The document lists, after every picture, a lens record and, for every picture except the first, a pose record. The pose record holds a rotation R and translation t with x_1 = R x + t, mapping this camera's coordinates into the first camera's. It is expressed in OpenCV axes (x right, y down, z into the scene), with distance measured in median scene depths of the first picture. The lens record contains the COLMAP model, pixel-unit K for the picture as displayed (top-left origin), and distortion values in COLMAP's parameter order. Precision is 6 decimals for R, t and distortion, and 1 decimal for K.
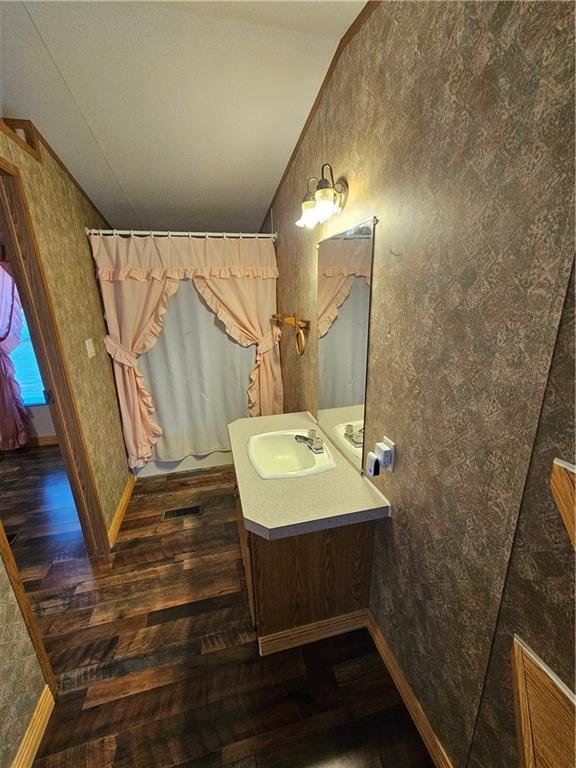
lens RADIAL K [[312.6, 0, 285.6], [0, 312.6, 387.6], [0, 0, 1]] dist [-0.002433, -0.000246]
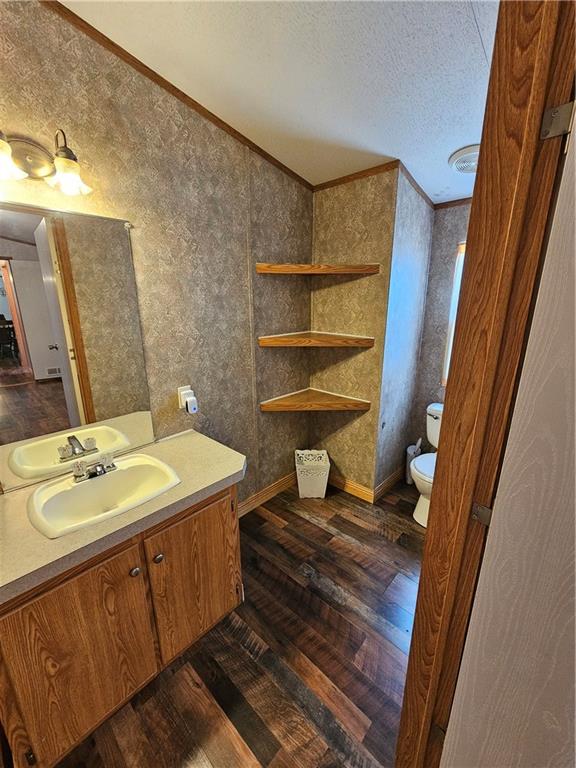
lens RADIAL K [[312.6, 0, 286.9], [0, 312.6, 383.1], [0, 0, 1]] dist [-0.002433, -0.000246]
pose [[-0.539153, -0.195844, 0.819121, -1.047132], [0.256369, 0.888269, 0.381120, -0.262233], [-0.802240, 0.415479, -0.428705, 1.151007]]
